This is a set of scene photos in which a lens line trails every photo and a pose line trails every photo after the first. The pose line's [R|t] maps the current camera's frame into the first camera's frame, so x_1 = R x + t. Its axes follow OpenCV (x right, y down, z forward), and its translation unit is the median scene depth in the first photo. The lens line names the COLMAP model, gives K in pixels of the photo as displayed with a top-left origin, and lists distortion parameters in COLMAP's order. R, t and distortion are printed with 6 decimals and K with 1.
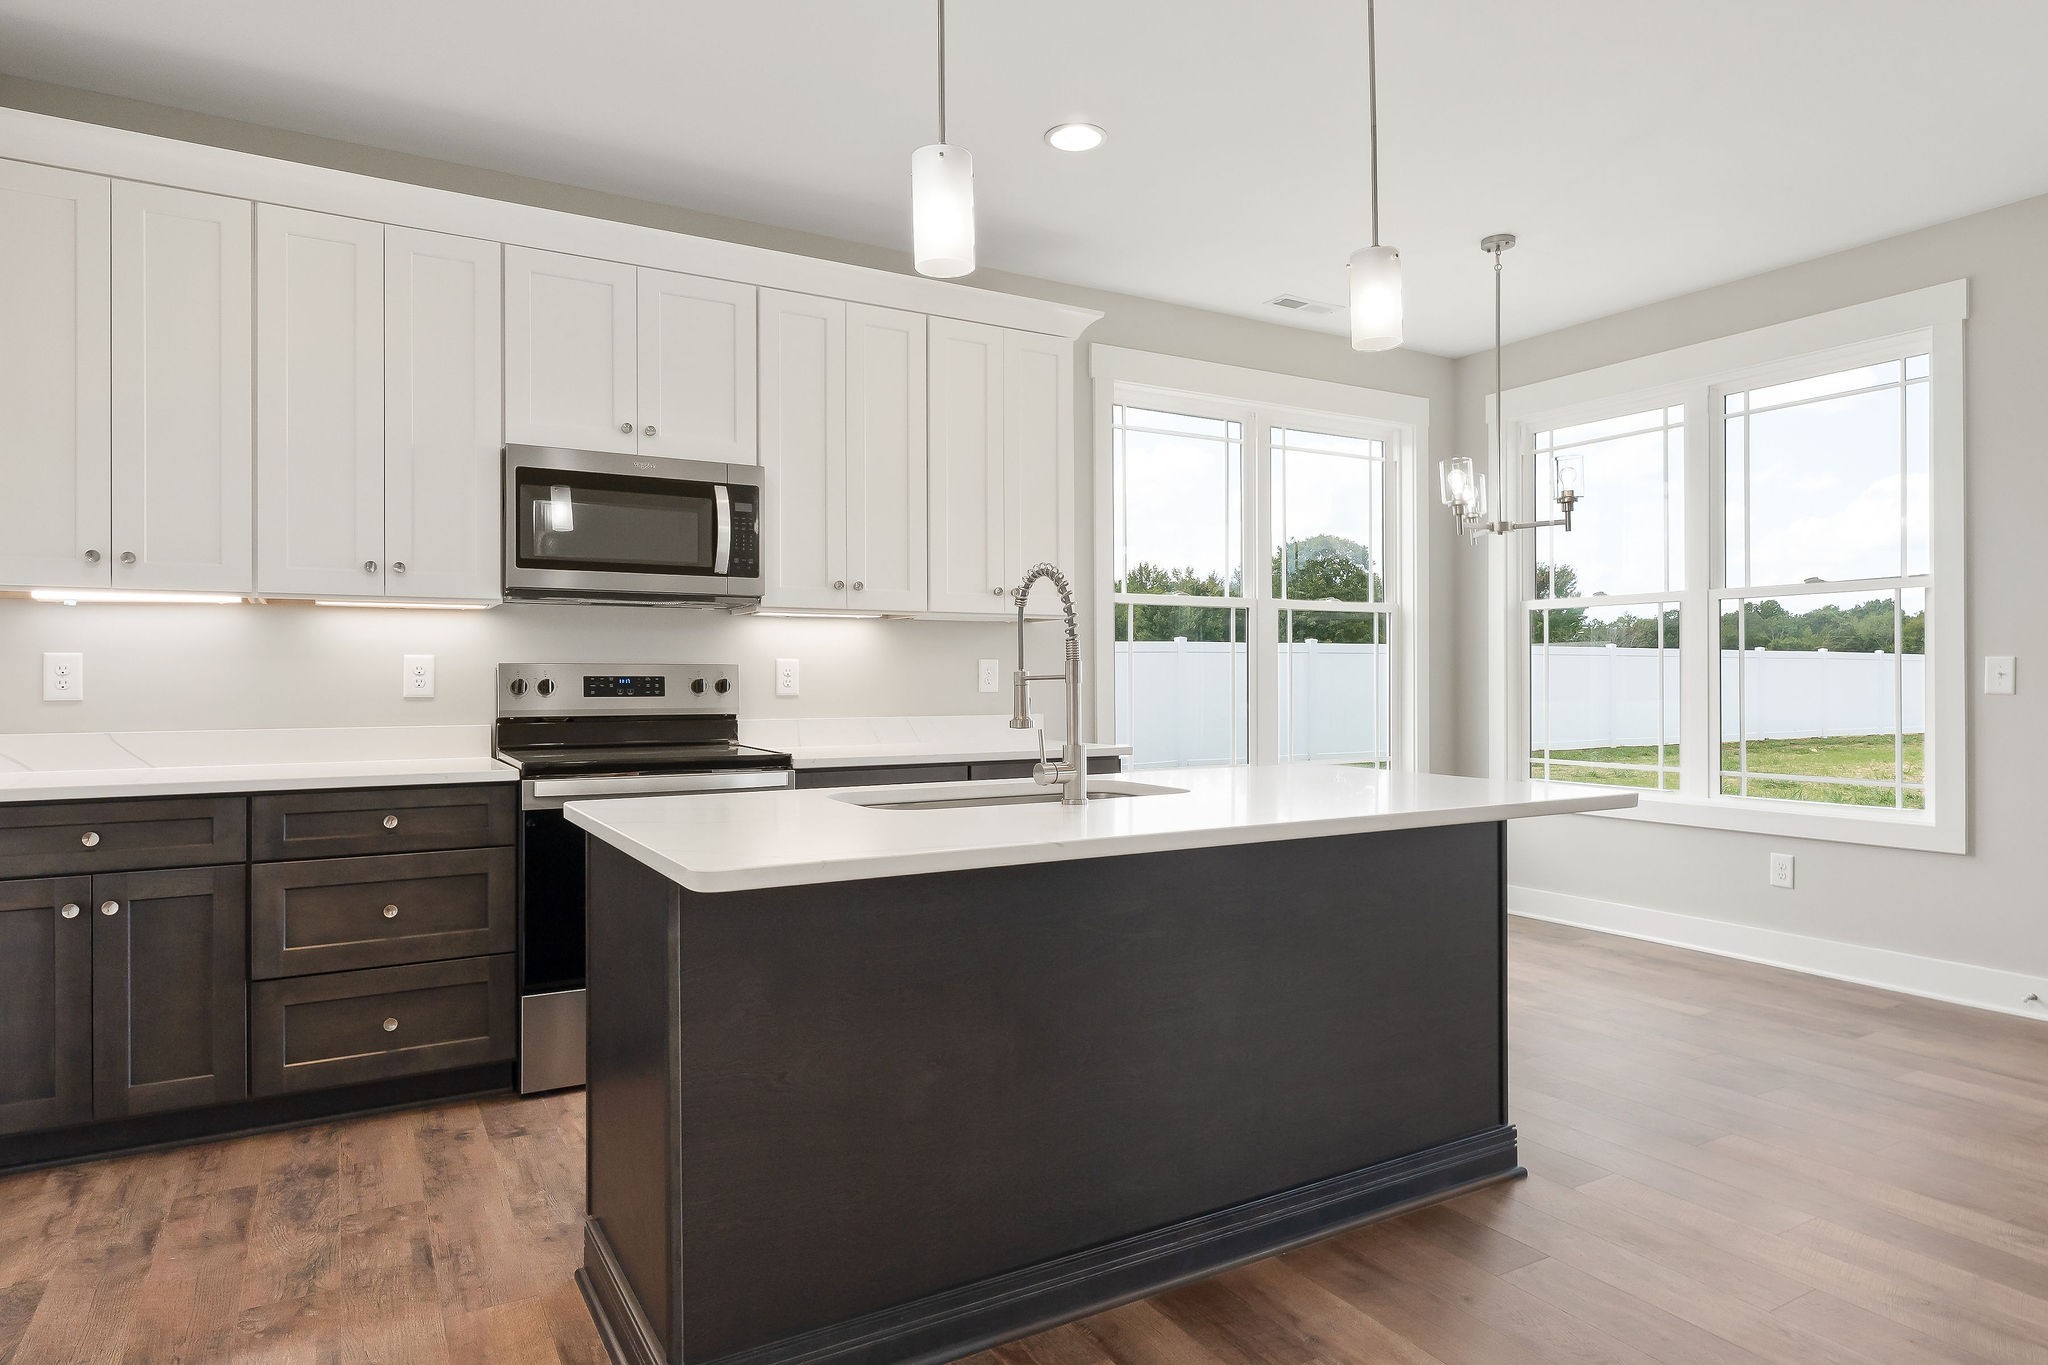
lens RADIAL K [[1195.8, 0, 1024.0], [0, 1195.8, 682.5], [0, 0, 1]] dist [-0.005853, -0.001652]
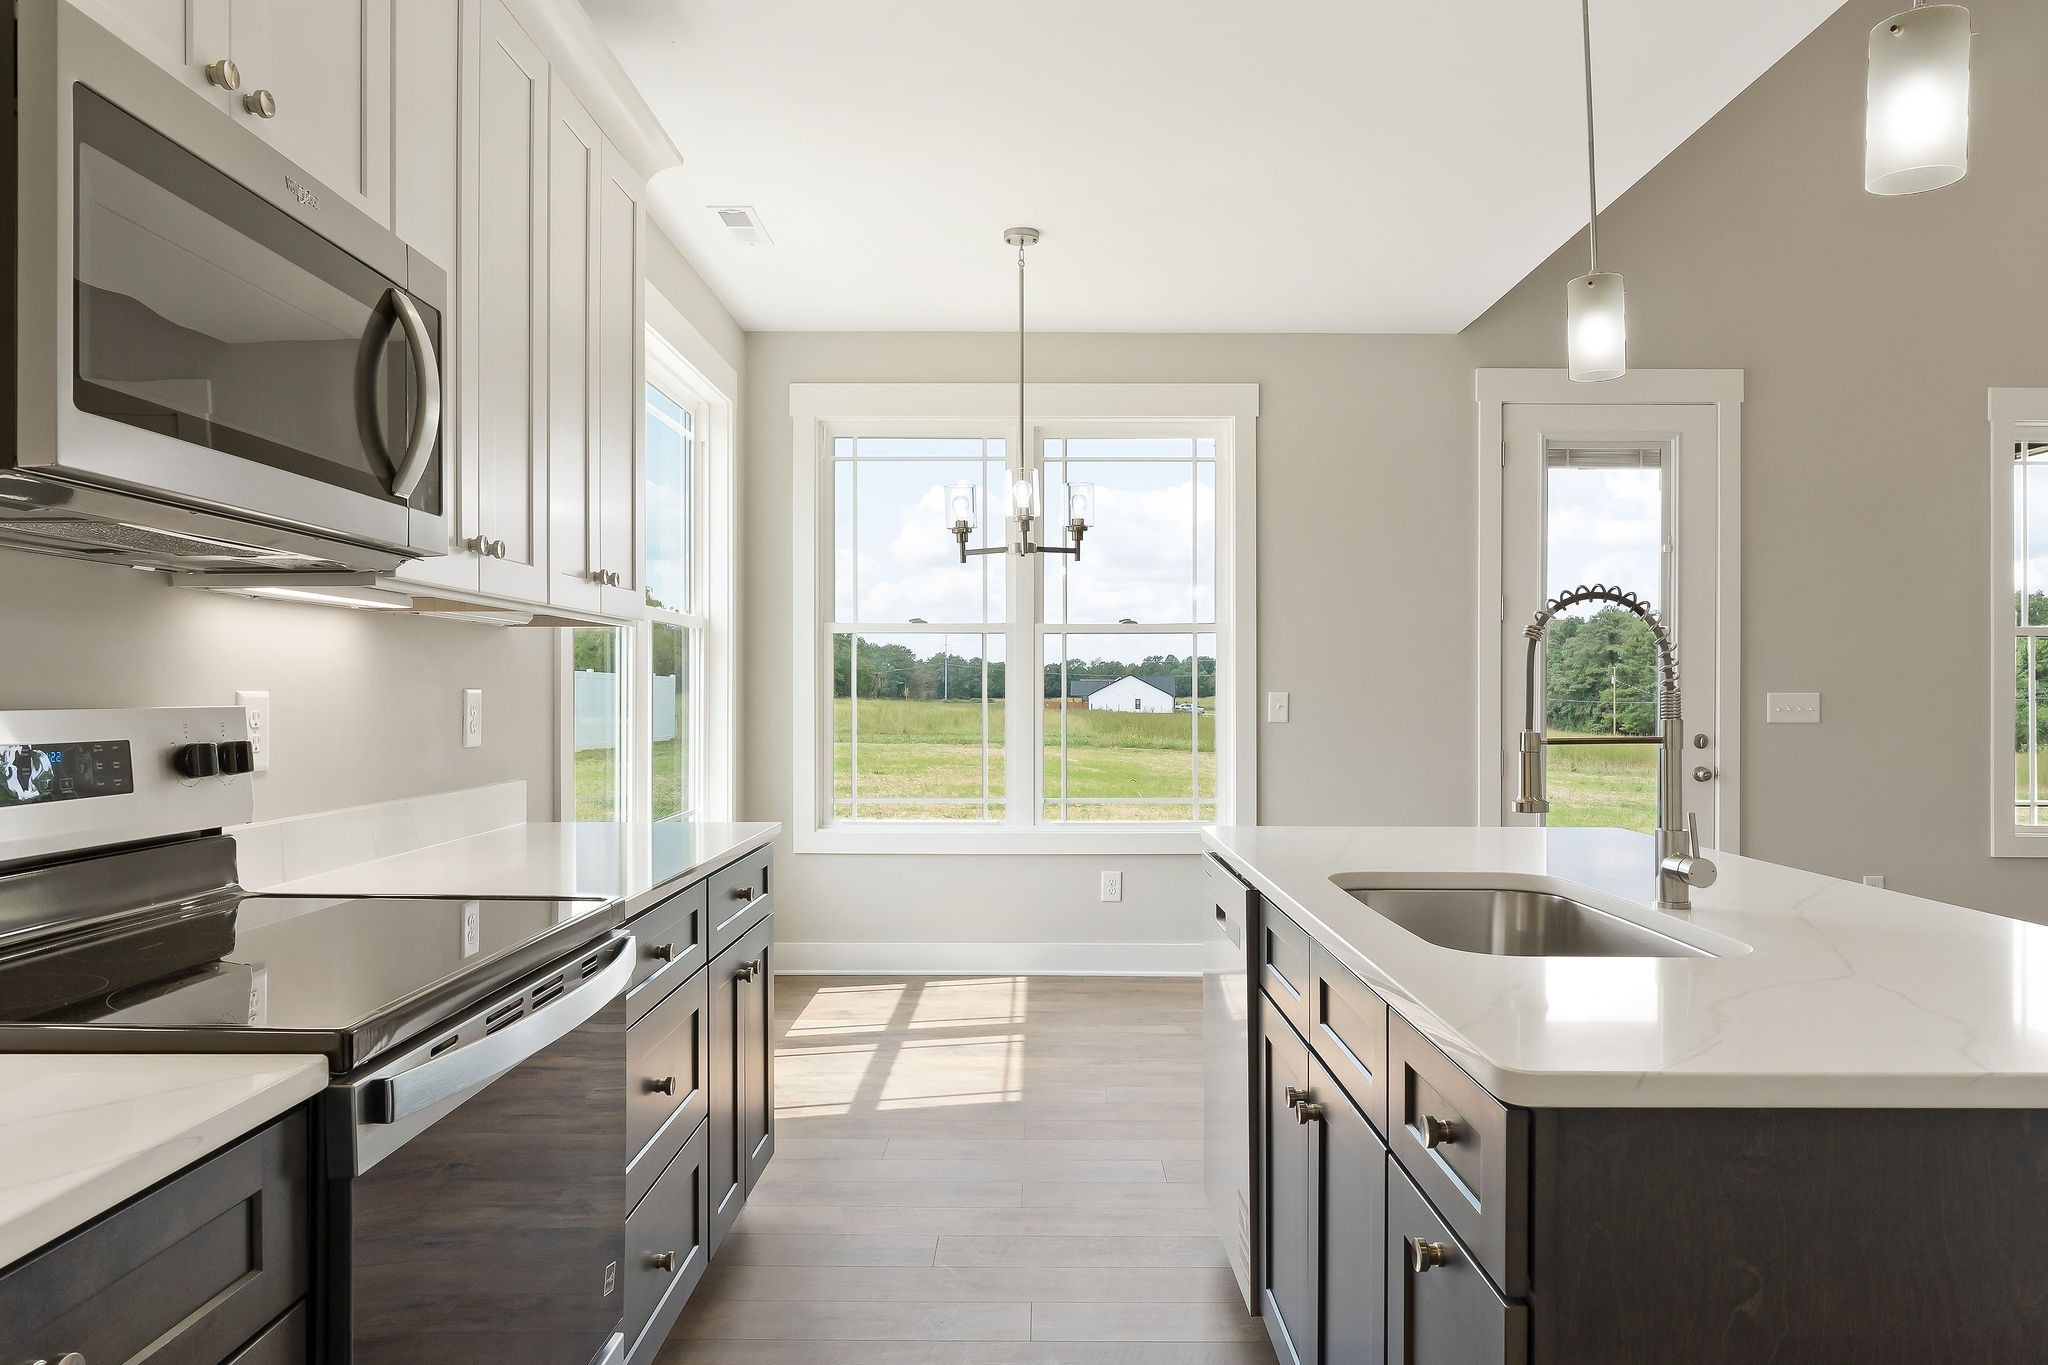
lens RADIAL K [[1314.3, 0, 1036.6], [0, 1314.3, 690.6], [0, 0, 1]] dist [0.001895, -0.001030]
pose [[0.501514, 0.002312, 0.865147, -0.534822], [0.001802, 0.999991, -0.003717, -0.020443], [-0.865148, 0.003423, 0.501505, 0.562063]]
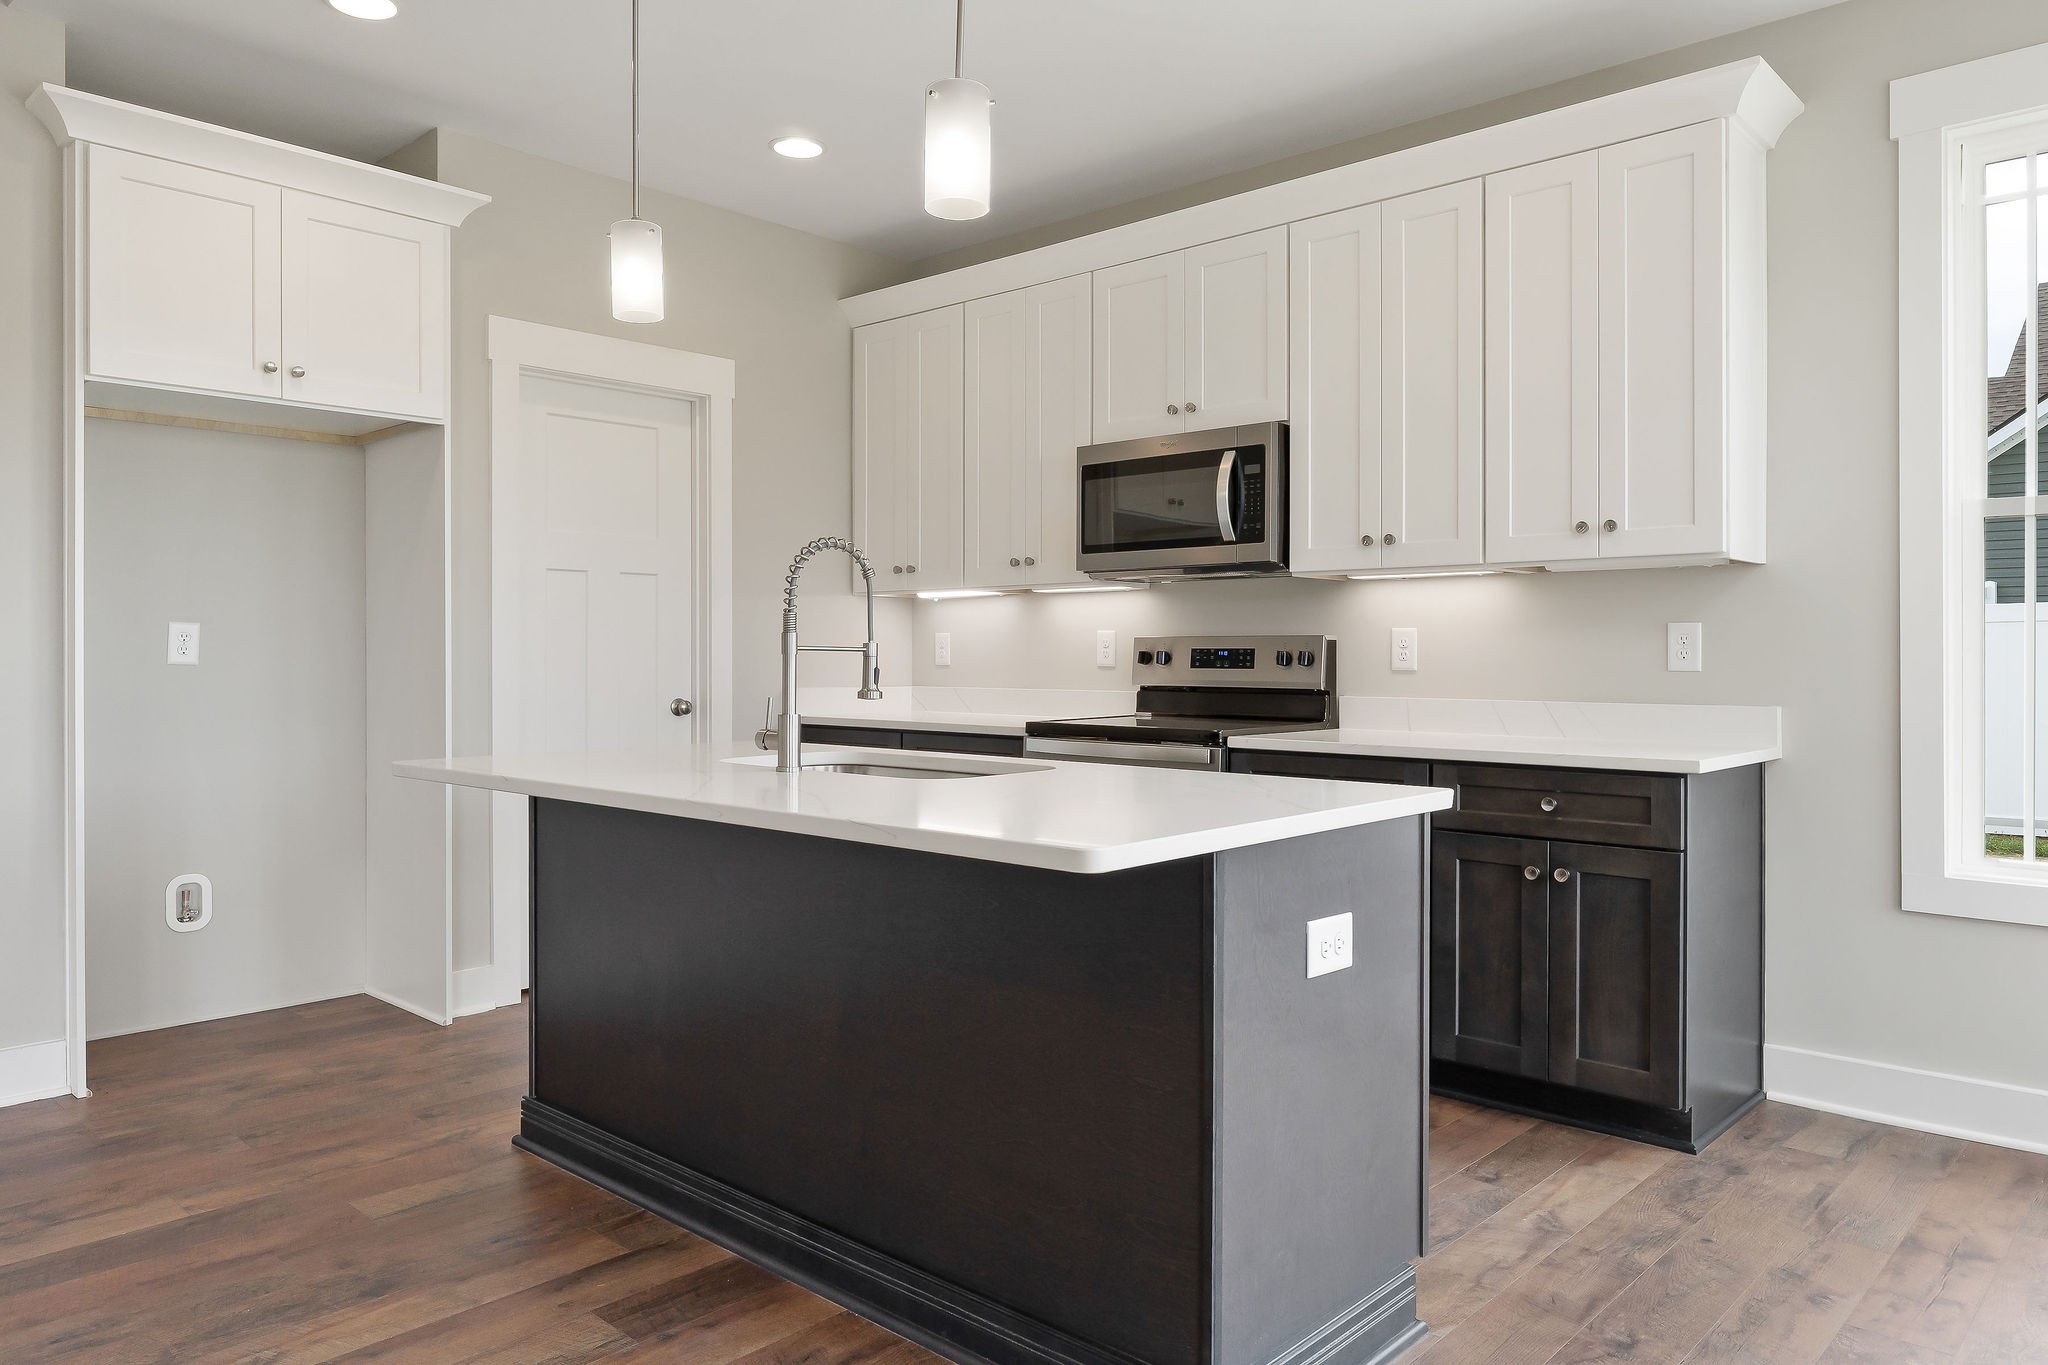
lens RADIAL K [[1389.6, 0, 1034.9], [0, 1389.6, 643.4], [0, 0, 1]] dist [0.000217, 0.000126]
pose [[0.293794, -0.005942, -0.955850, 0.754004], [-0.005748, 0.999952, -0.007982, 0.000875], [0.955852, 0.007839, 0.293746, 0.510606]]
